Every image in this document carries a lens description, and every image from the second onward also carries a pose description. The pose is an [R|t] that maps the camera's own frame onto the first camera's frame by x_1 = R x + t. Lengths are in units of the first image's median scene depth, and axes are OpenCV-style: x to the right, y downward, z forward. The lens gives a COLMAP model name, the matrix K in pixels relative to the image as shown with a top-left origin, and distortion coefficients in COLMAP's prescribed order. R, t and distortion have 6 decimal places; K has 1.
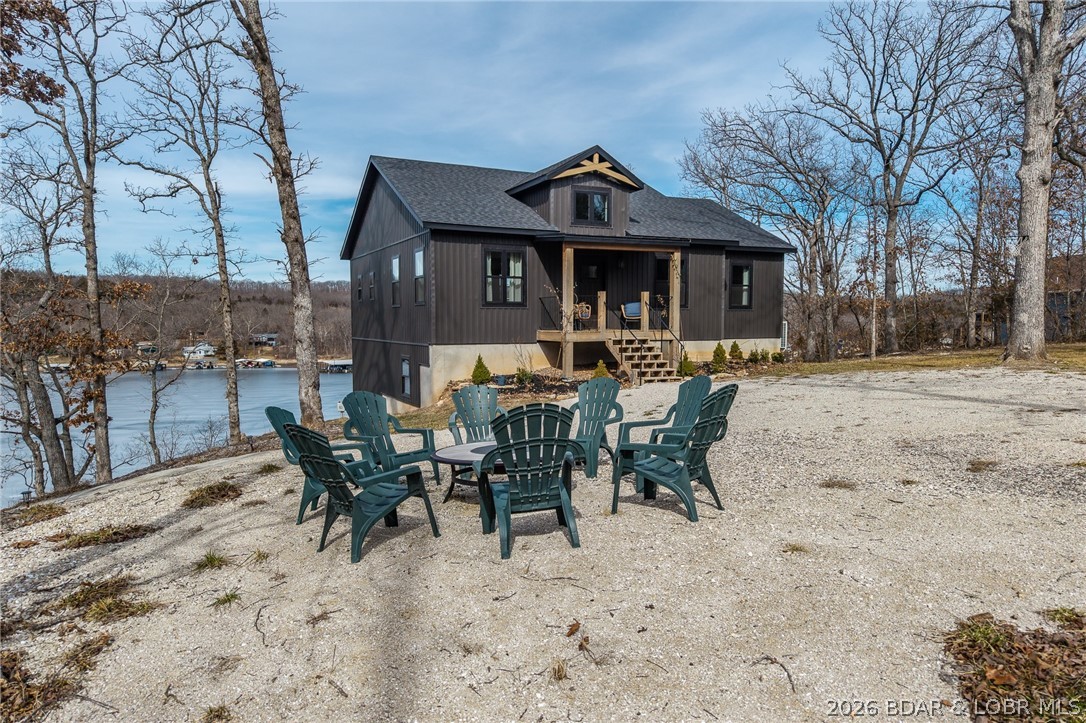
lens RADIAL K [[733.4, 0, 543.0], [0, 733.4, 361.5], [0, 0, 1]] dist [0.054656, -0.055632]
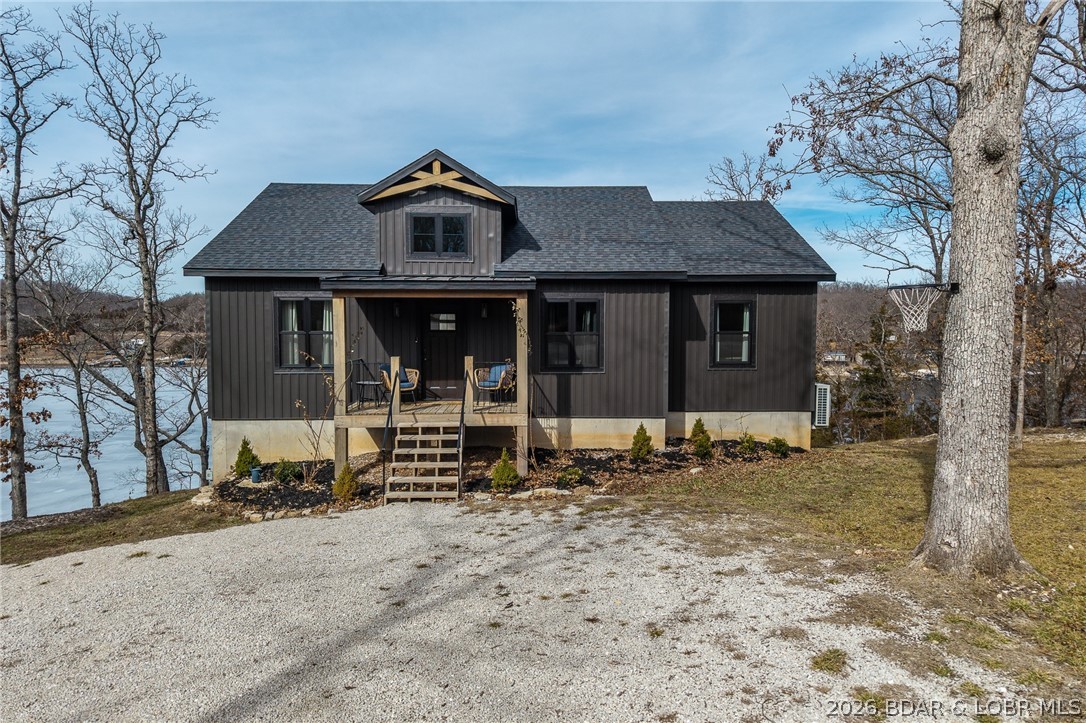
lens RADIAL K [[733.4, 0, 543.0], [0, 733.4, 361.5], [0, 0, 1]] dist [0.054656, -0.055632]
pose [[0.909967, 0.026681, -0.413821, 0.466102], [-0.025719, 0.999638, 0.007898, -0.093451], [0.413882, 0.003456, 0.910324, 0.382805]]
